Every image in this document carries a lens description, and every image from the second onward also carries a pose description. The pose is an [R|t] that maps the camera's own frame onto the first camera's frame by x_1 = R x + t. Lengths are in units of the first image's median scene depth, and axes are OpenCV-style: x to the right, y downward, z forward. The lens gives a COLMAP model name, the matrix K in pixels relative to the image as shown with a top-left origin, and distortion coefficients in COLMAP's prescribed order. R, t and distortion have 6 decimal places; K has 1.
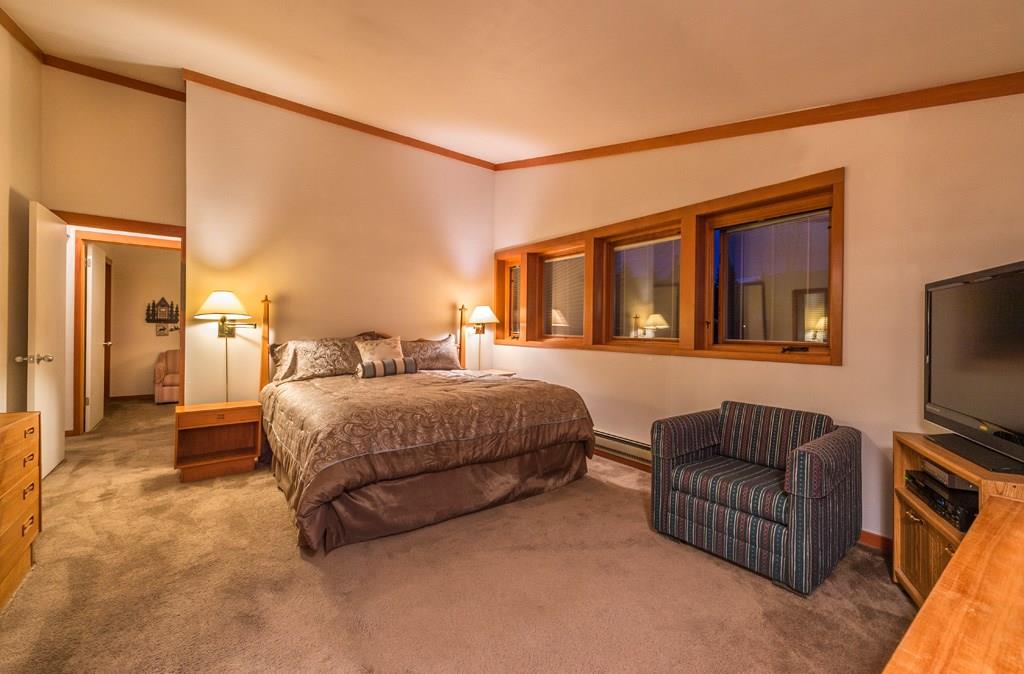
lens RADIAL K [[416.6, 0, 512.0], [0, 416.6, 337.0], [0, 0, 1]] dist [0.000481, 0.000037]
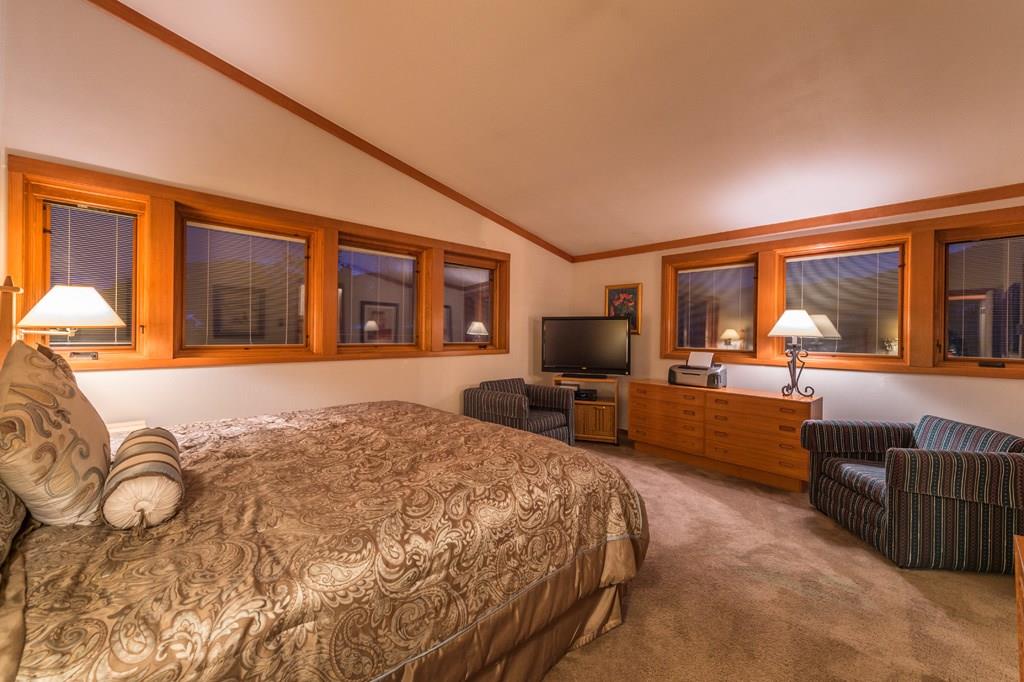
lens RADIAL K [[401.3, 0, 514.9], [0, 401.3, 331.6], [0, 0, 1]] dist [0.014357, -0.000421]
pose [[-0.102021, -0.016792, 0.994640, -0.744898], [0.007271, 0.999818, 0.017625, -0.044424], [-0.994756, 0.009030, -0.101881, 0.776865]]
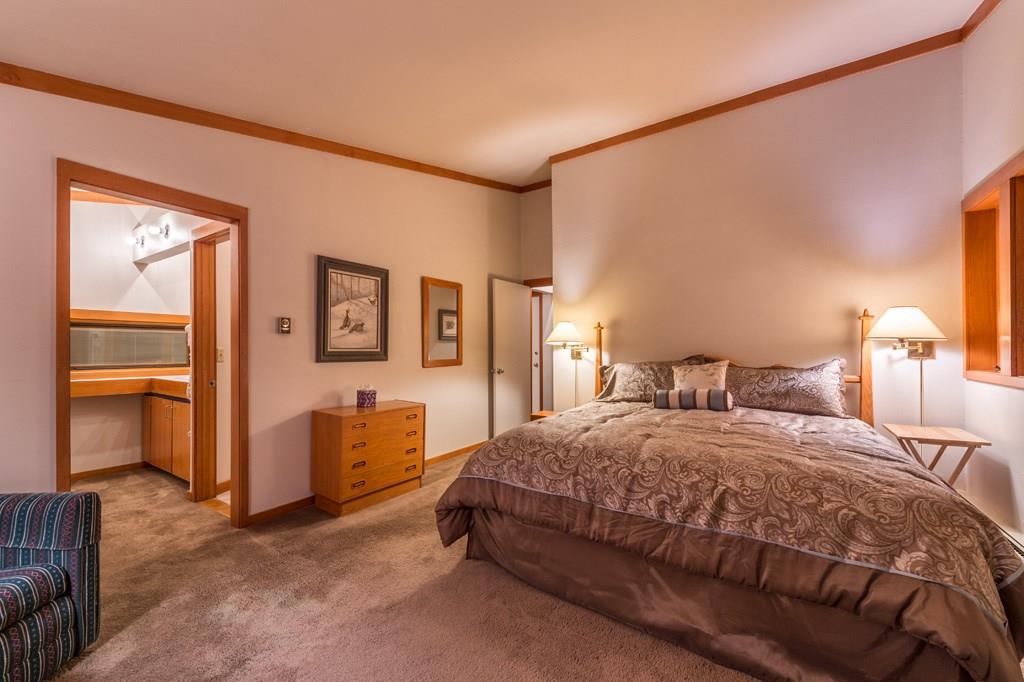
lens RADIAL K [[399.3, 0, 507.0], [0, 399.3, 344.5], [0, 0, 1]] dist [0.026287, -0.000278]
pose [[0.321368, -0.022073, -0.946697, 0.343024], [-0.004823, 0.999677, -0.024945, -0.012597], [0.946942, 0.012583, 0.321158, 0.422414]]
